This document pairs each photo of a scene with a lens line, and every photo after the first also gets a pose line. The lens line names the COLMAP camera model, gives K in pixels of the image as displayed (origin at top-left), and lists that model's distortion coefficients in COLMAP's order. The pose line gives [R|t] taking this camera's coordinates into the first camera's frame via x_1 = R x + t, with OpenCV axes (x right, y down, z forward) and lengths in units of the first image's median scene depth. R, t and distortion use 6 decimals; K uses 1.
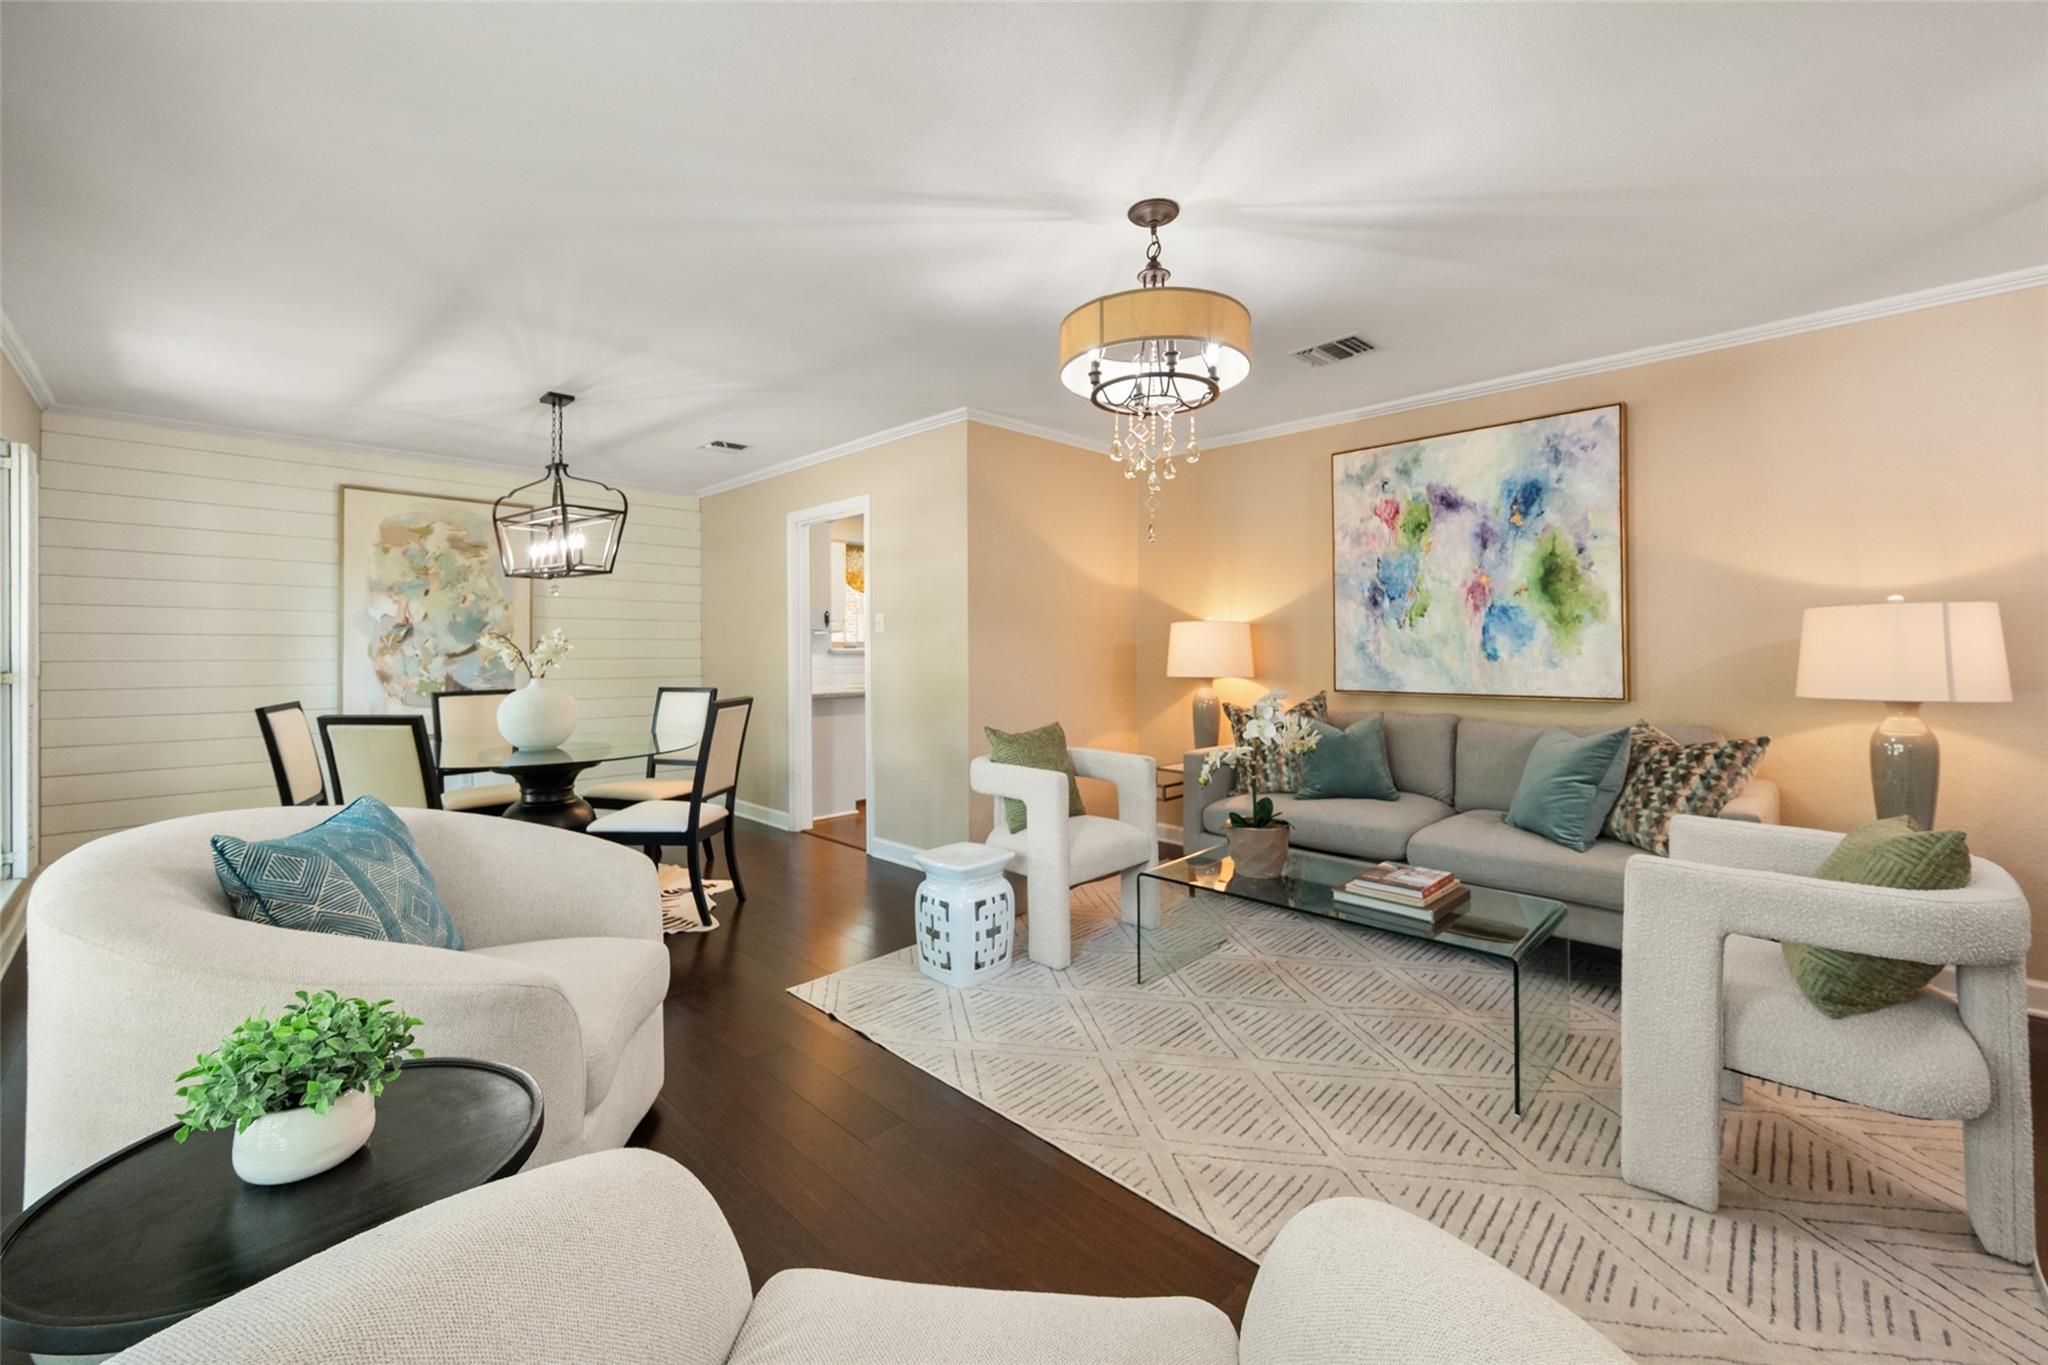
lens RADIAL K [[824.0, 0, 1022.8], [0, 824.0, 649.0], [0, 0, 1]] dist [-0.002621, -0.000570]
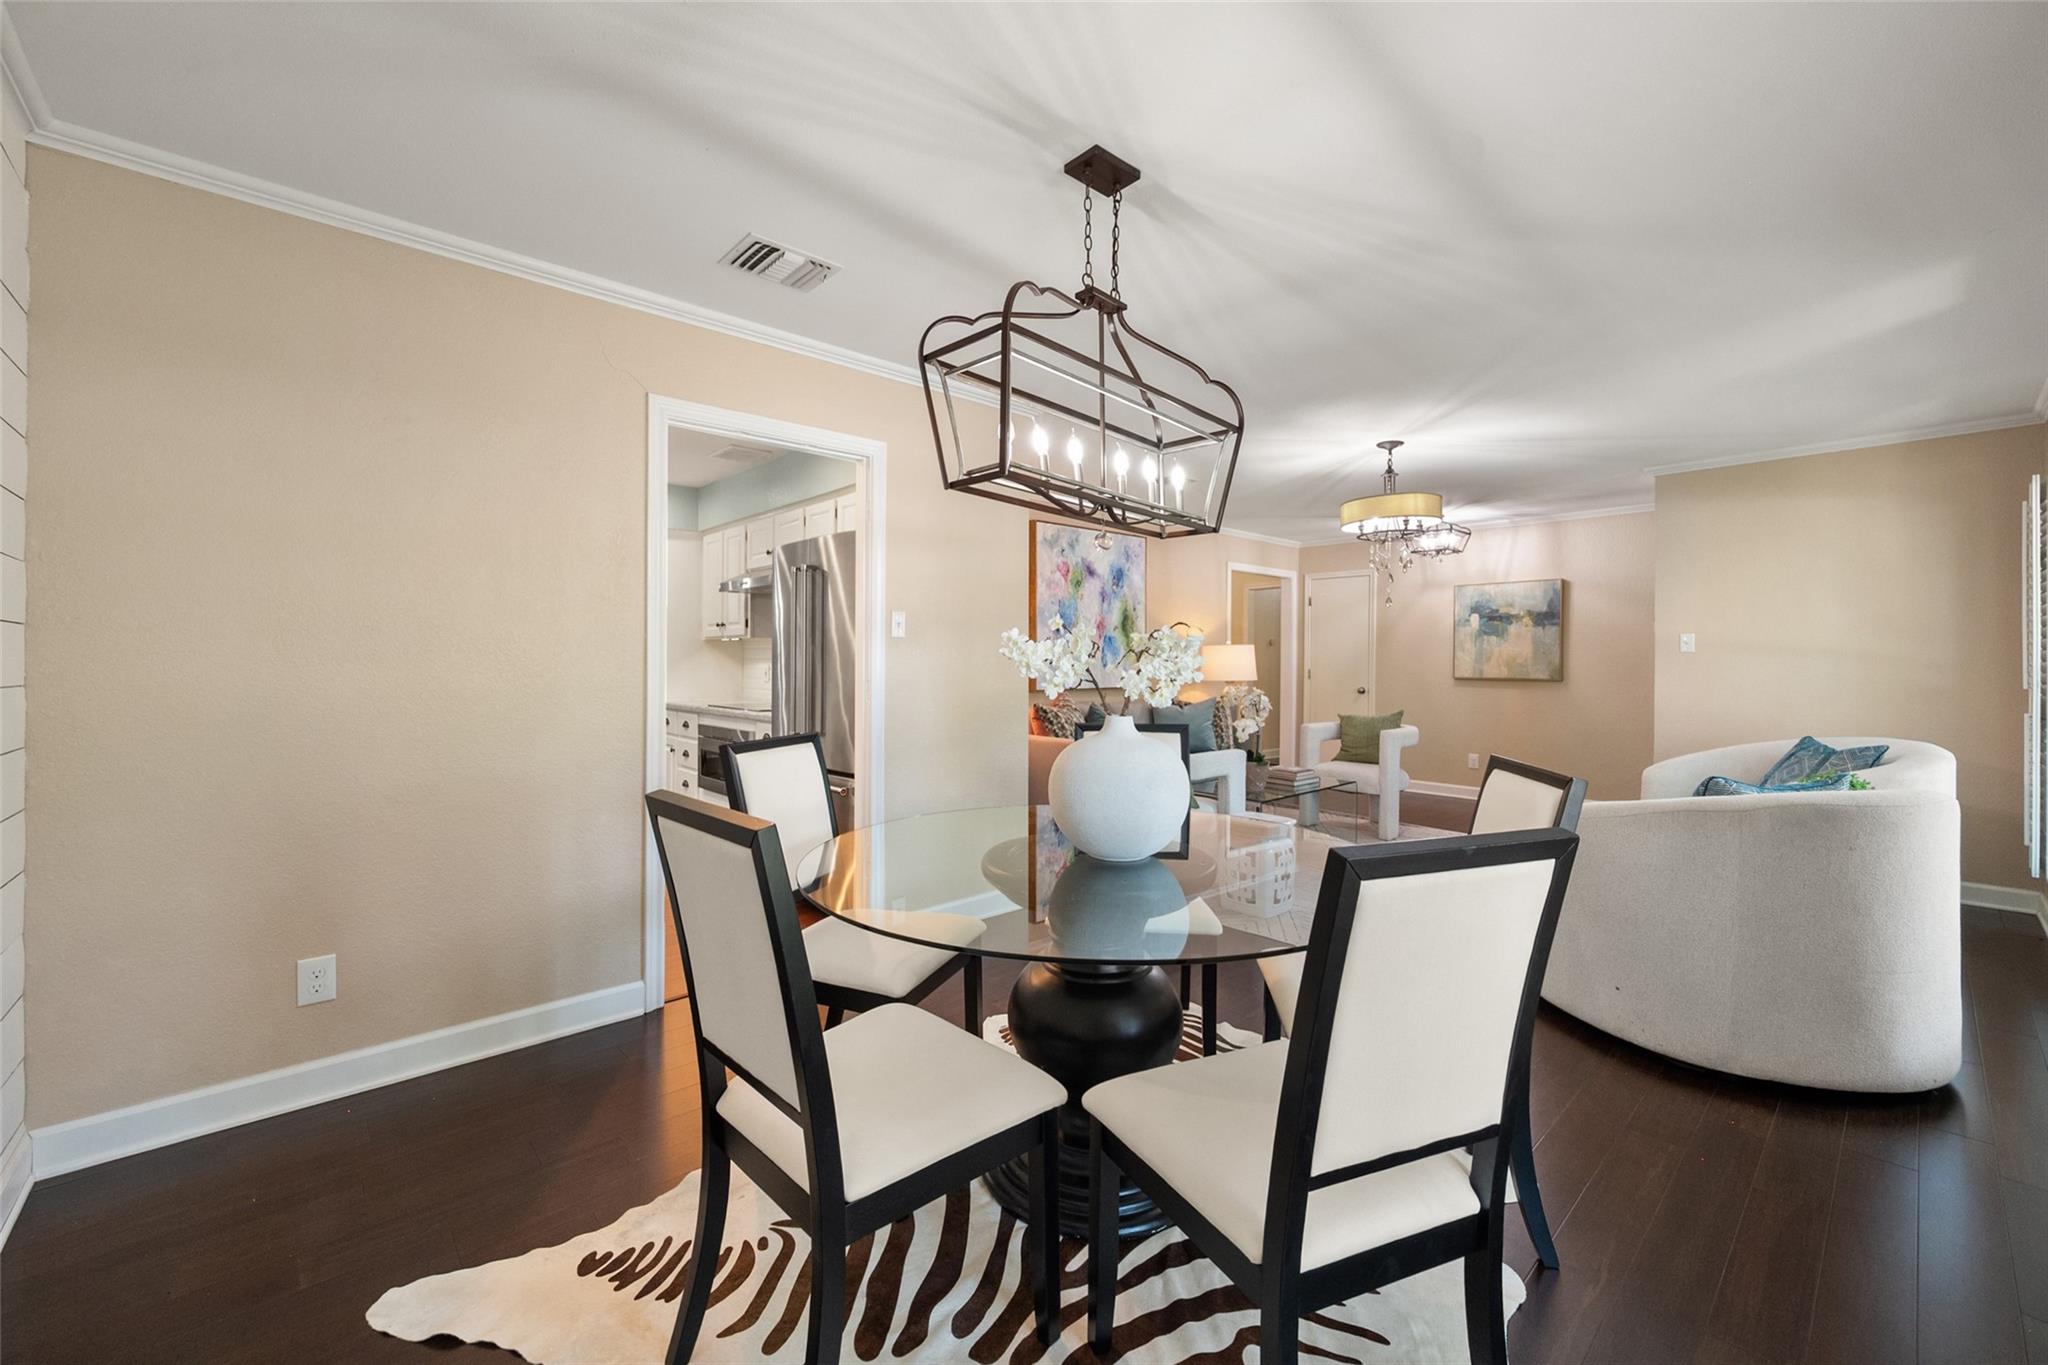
lens RADIAL K [[814.0, 0, 1028.9], [0, 814.0, 670.1], [0, 0, 1]] dist [-0.002838, -0.000634]
pose [[0.043477, -0.009454, 0.999010, -1.138501], [-0.001497, 0.999953, 0.009528, 0.002436], [-0.999053, -0.001909, 0.043461, 1.092805]]
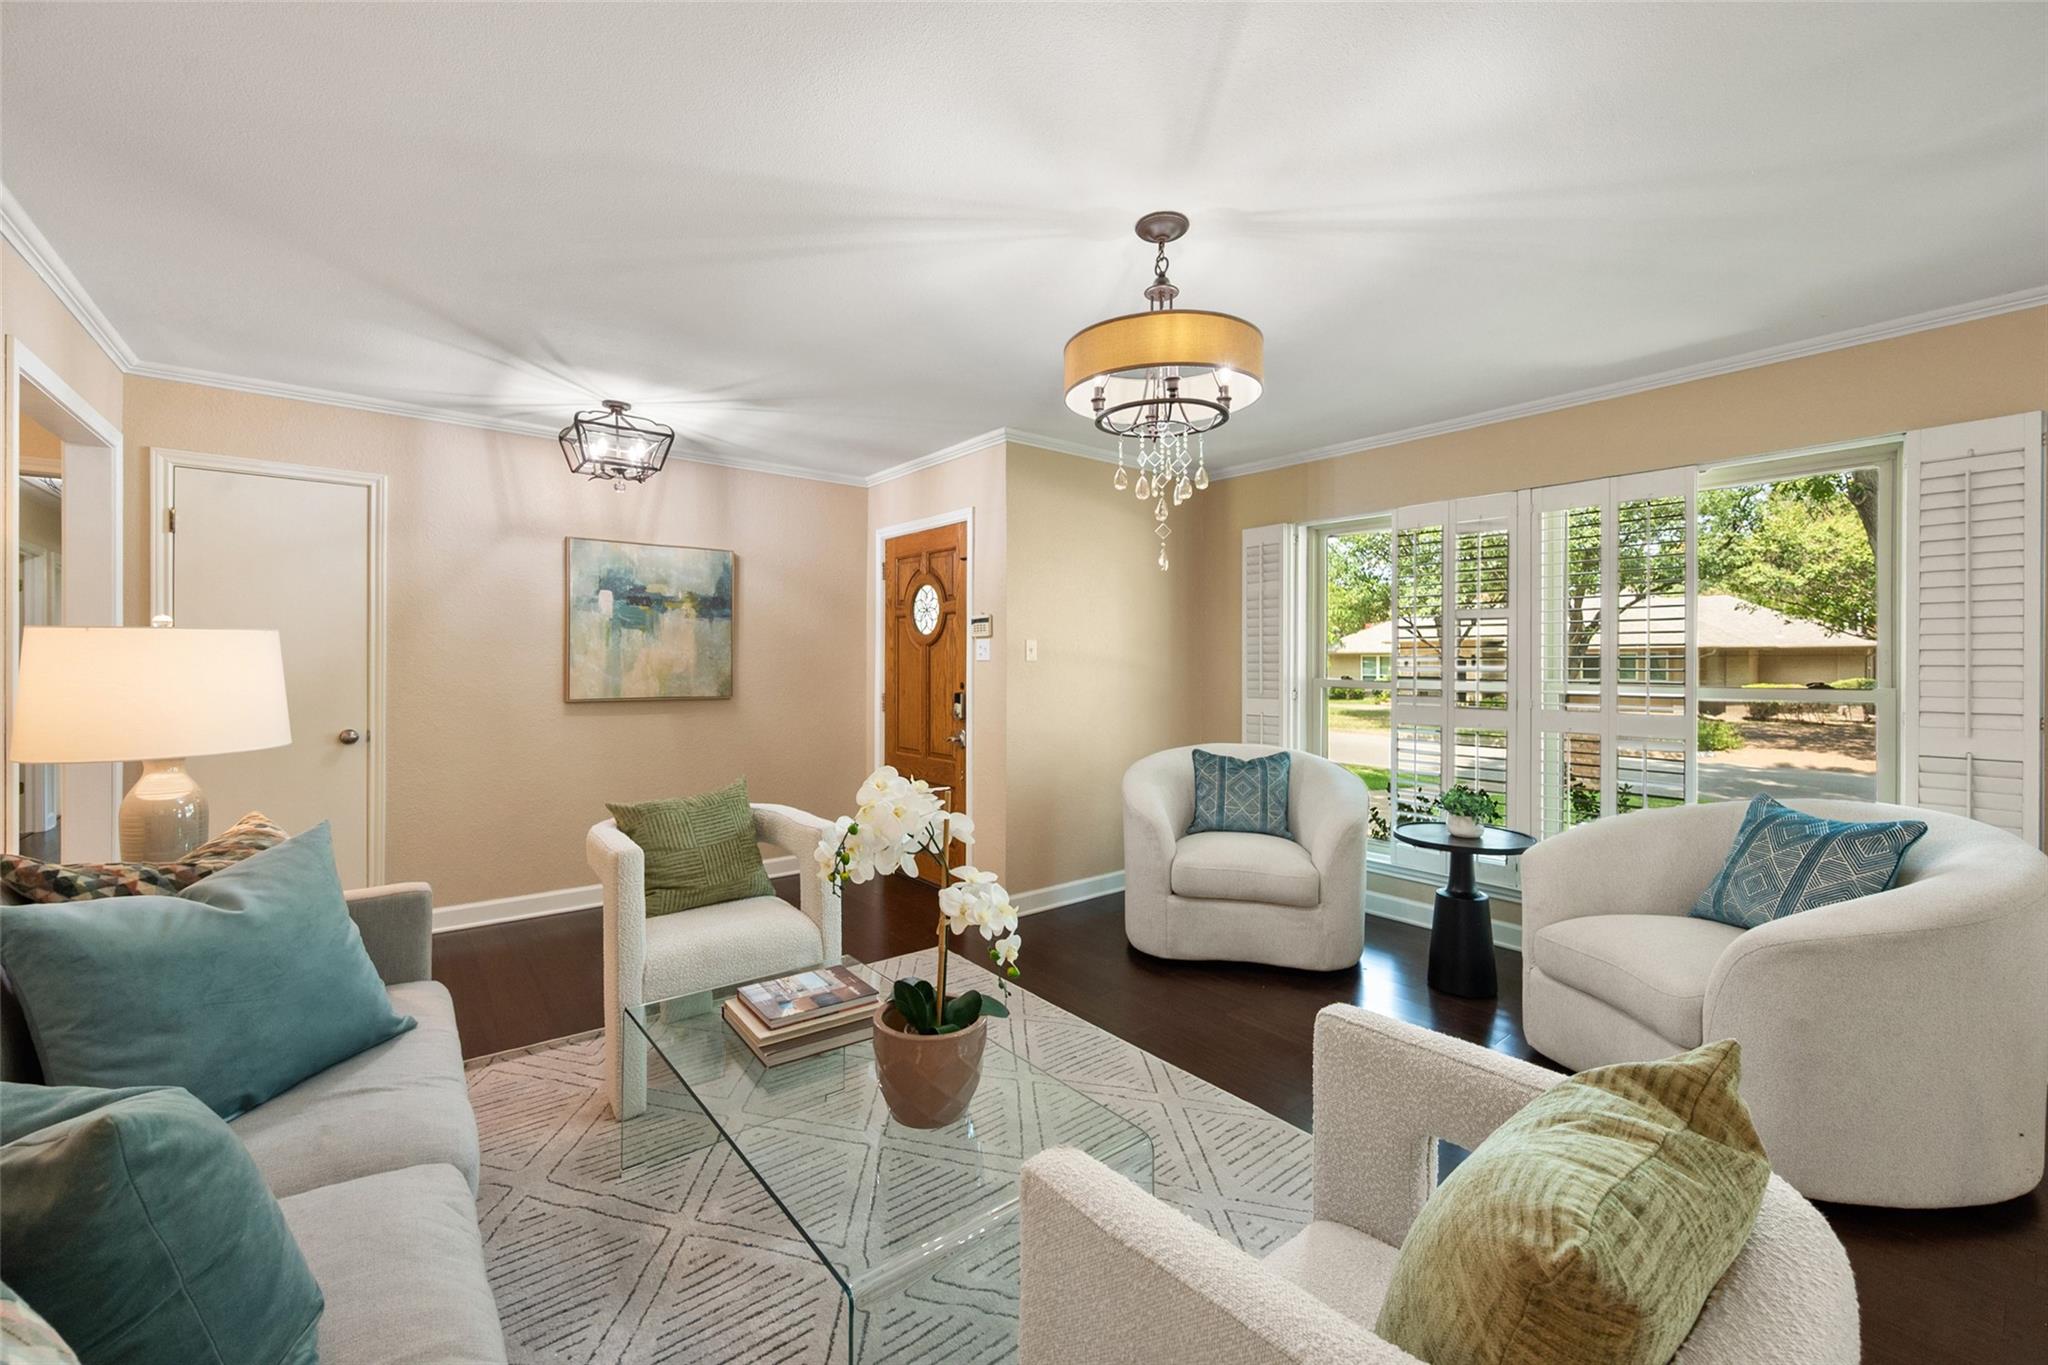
lens RADIAL K [[814.0, 0, 1028.9], [0, 814.0, 670.1], [0, 0, 1]] dist [-0.002838, -0.000634]
pose [[-0.994564, -0.001541, 0.104120, 0.137457], [-0.000450, 0.999945, 0.010499, -0.015340], [-0.104130, 0.010395, -0.994509, 1.186529]]
